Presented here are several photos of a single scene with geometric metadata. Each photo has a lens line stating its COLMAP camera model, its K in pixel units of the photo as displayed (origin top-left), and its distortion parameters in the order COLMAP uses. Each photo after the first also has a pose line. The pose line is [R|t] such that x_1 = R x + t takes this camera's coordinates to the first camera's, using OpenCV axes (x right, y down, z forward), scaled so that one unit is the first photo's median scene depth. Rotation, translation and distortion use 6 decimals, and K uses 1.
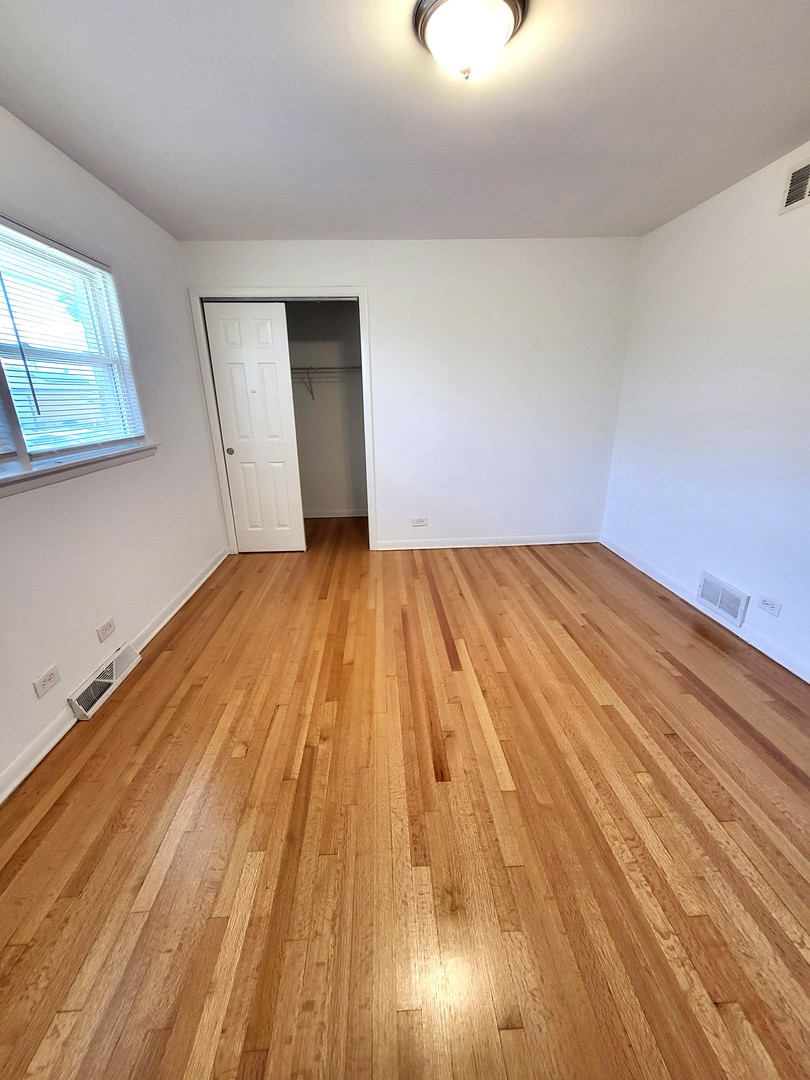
lens RADIAL K [[428.1, 0, 397.5], [0, 428.1, 538.4], [0, 0, 1]] dist [0.004667, -0.001899]
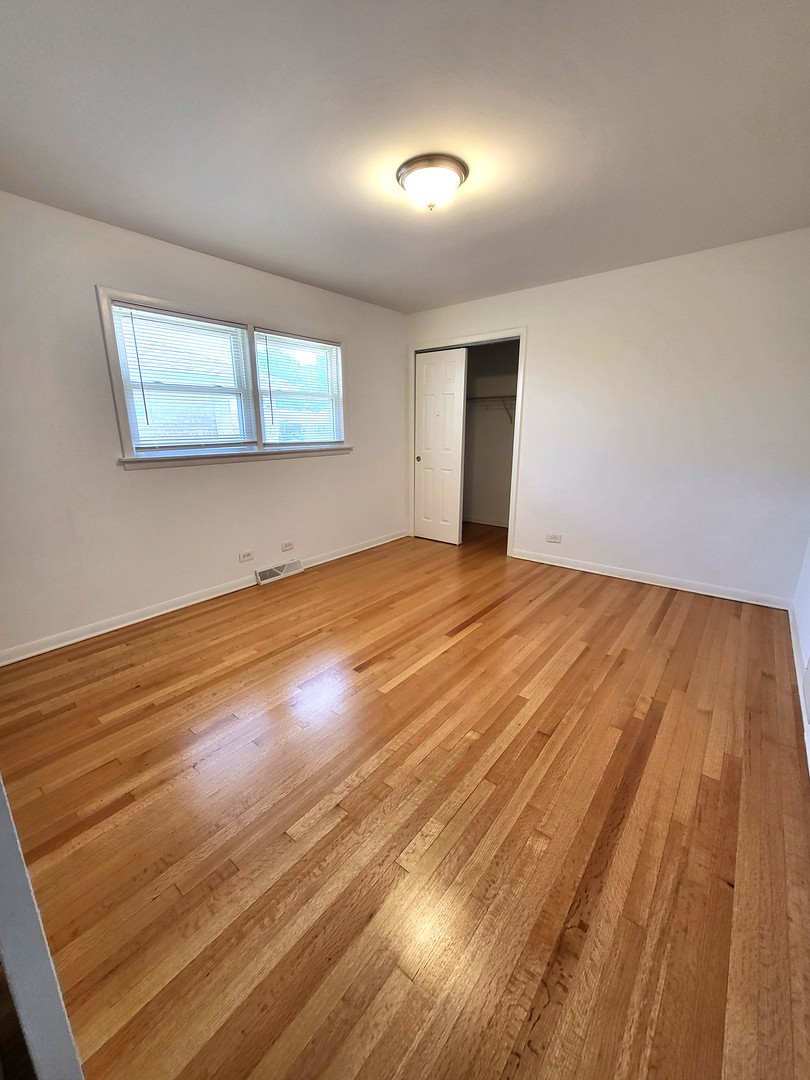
lens RADIAL K [[428.1, 0, 393.7], [0, 428.1, 537.5], [0, 0, 1]] dist [0.004667, -0.001899]
pose [[0.735935, 0.183307, -0.651765, 0.682885], [-0.225903, 0.973968, 0.018850, 0.041972], [0.638253, 0.133363, 0.758187, -0.054530]]
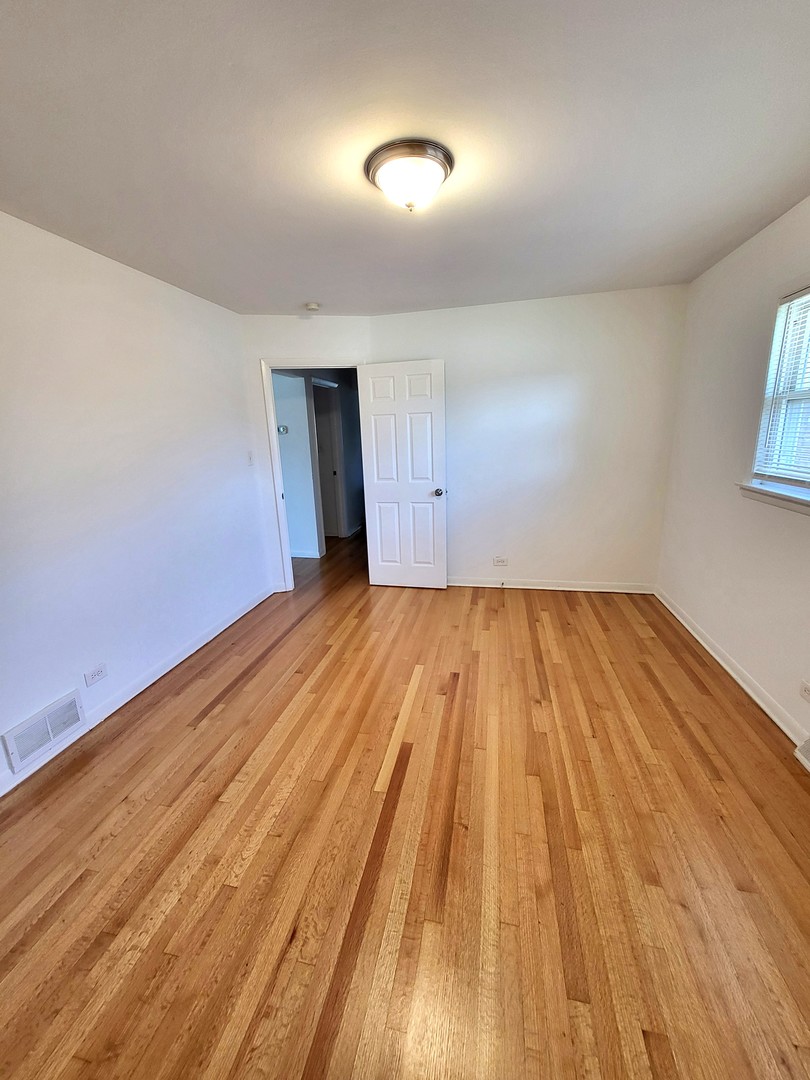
lens RADIAL K [[428.1, 0, 399.5], [0, 428.1, 537.7], [0, 0, 1]] dist [0.004667, -0.001899]
pose [[-0.964368, -0.009854, 0.264383, -0.075981], [0.136712, 0.836987, 0.529871, -0.500692], [-0.226506, 0.547134, -0.805816, 1.342664]]
